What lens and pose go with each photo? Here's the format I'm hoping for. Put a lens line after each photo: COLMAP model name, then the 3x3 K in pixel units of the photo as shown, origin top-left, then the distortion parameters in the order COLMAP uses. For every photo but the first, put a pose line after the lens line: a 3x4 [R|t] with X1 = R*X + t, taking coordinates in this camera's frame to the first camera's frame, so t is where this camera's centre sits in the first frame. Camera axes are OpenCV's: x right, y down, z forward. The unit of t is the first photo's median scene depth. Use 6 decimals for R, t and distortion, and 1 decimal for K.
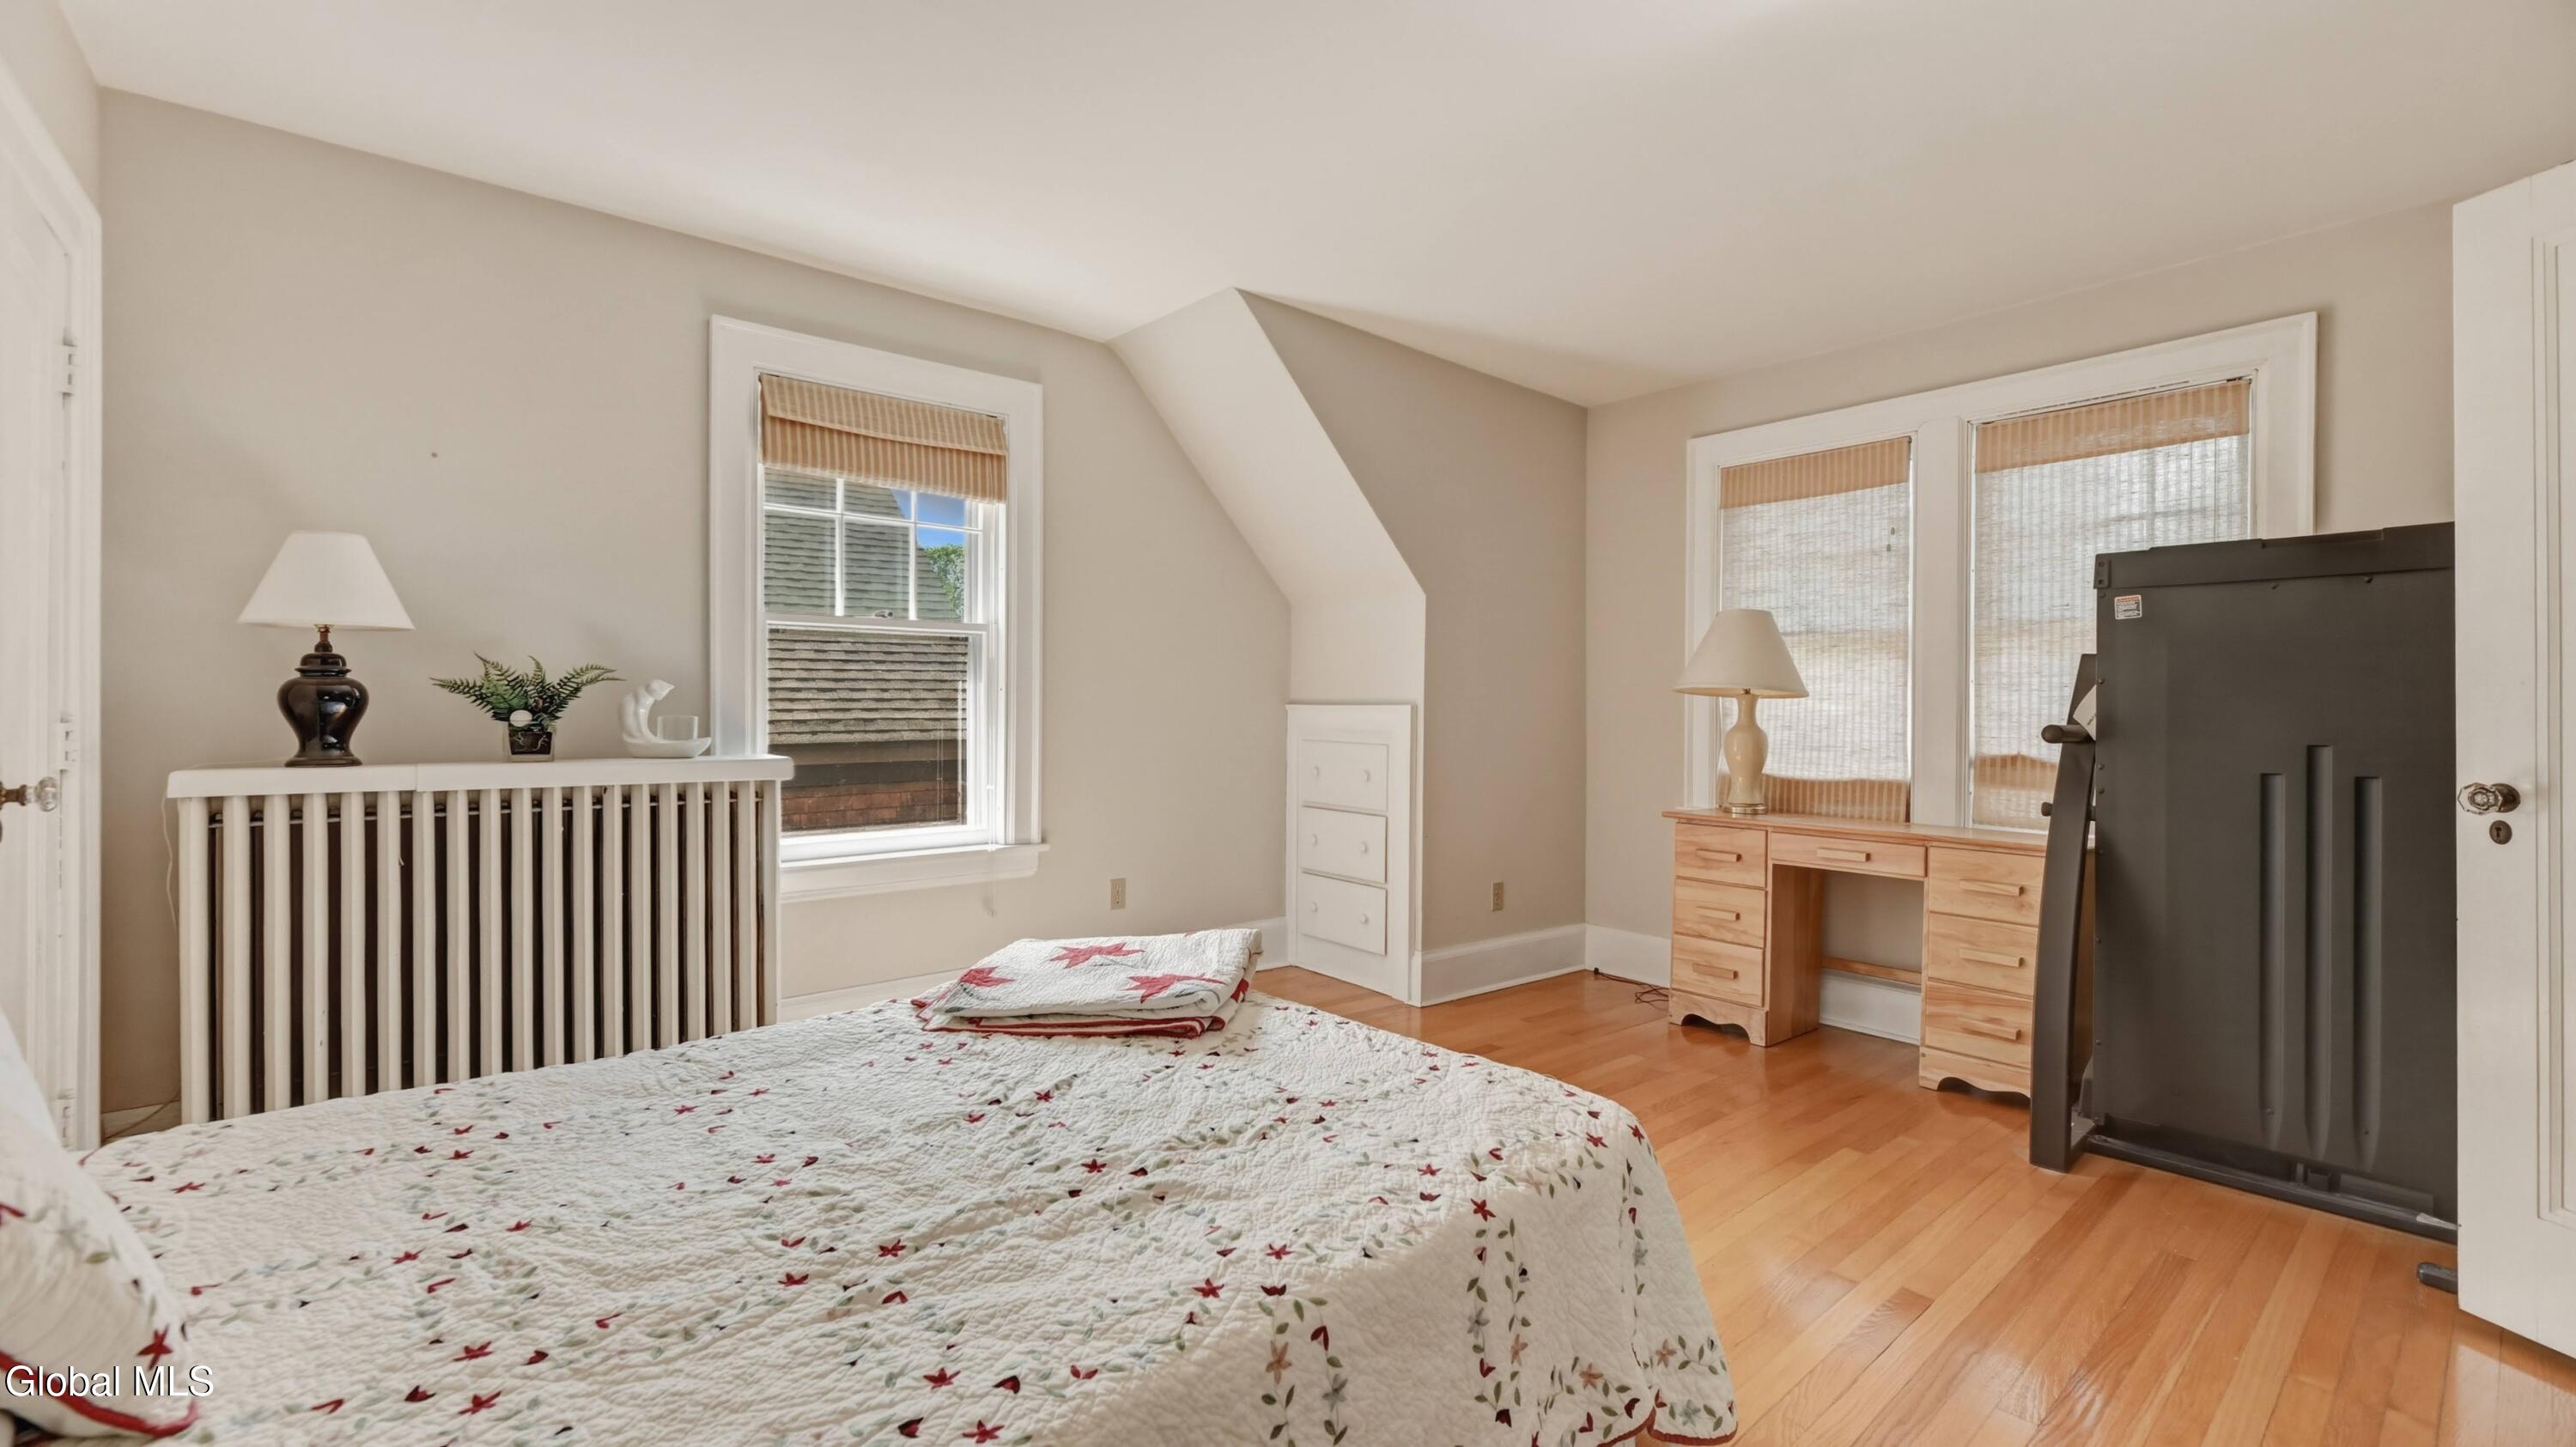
lens RADIAL K [[1069.7, 0, 1280.6], [0, 1069.7, 718.9], [0, 0, 1]] dist [-0.000672, -0.000008]
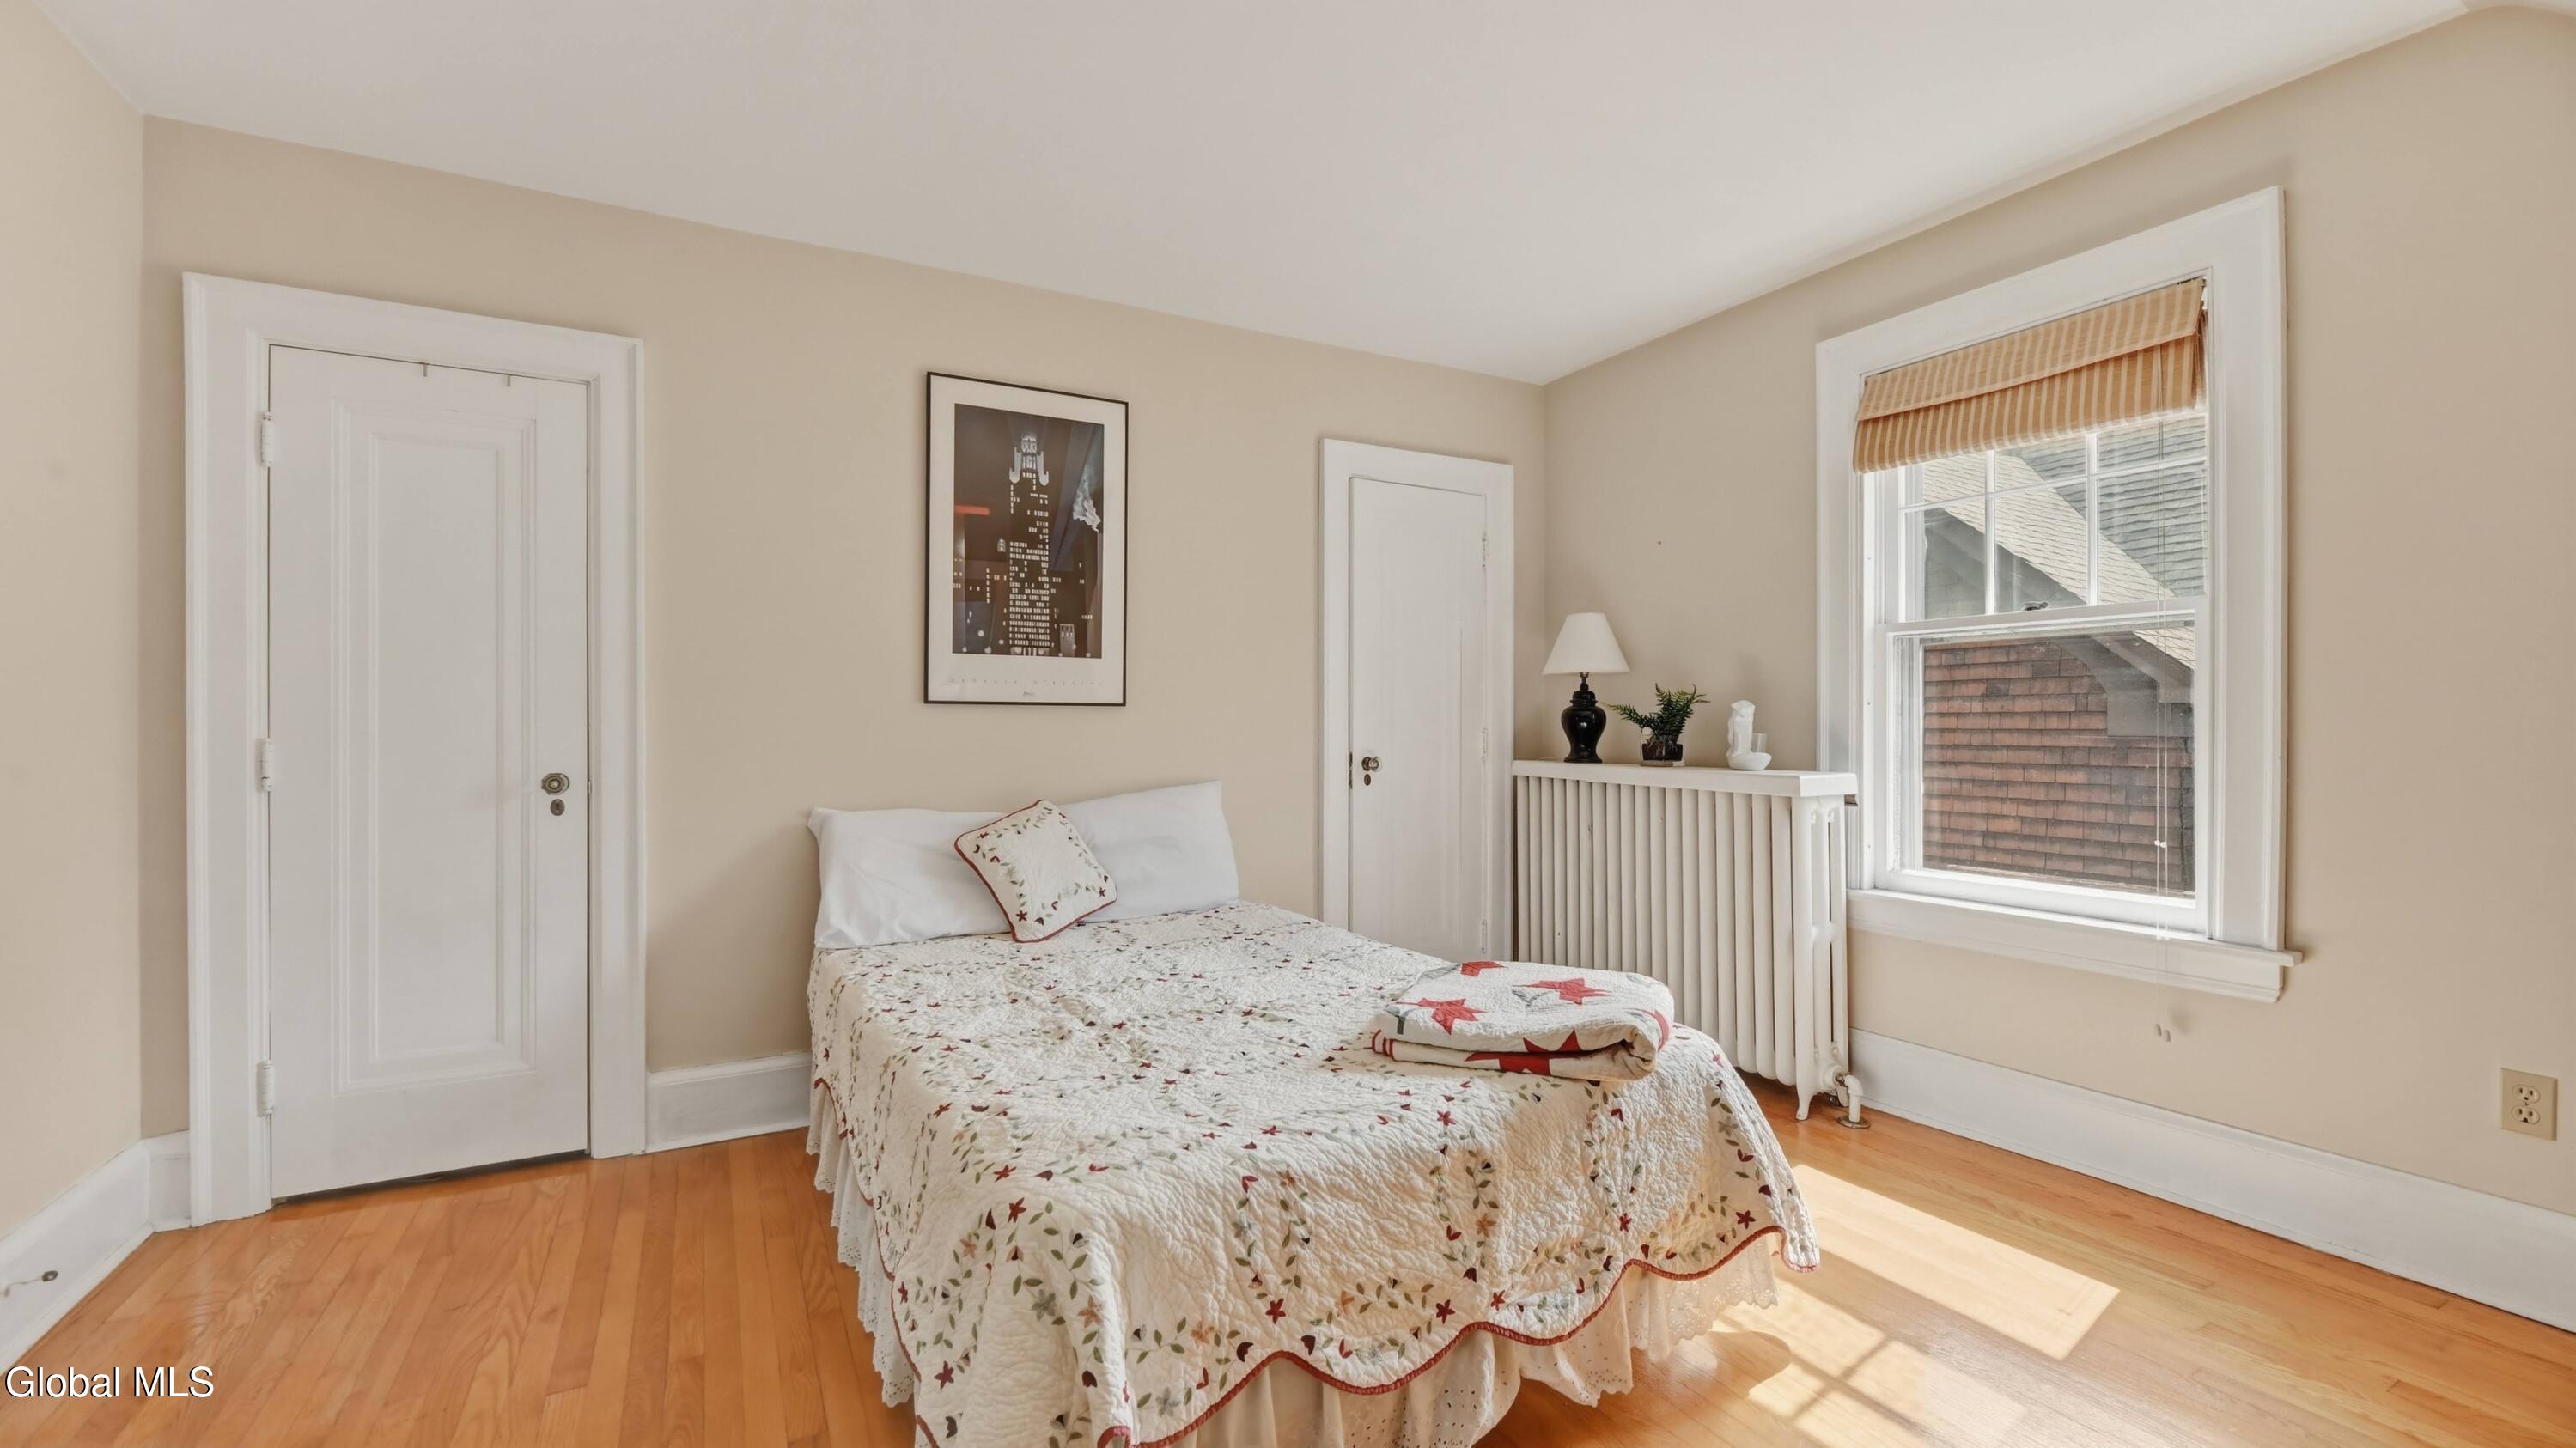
lens RADIAL K [[1069.6, 0, 1280.6], [0, 1069.6, 719.4], [0, 0, 1]] dist [-0.000672, -0.000008]
pose [[-0.216263, -0.006141, -0.976316, 0.740933], [-0.009588, 0.999945, -0.004166, -0.008414], [0.976288, 0.008460, -0.216310, 0.904979]]
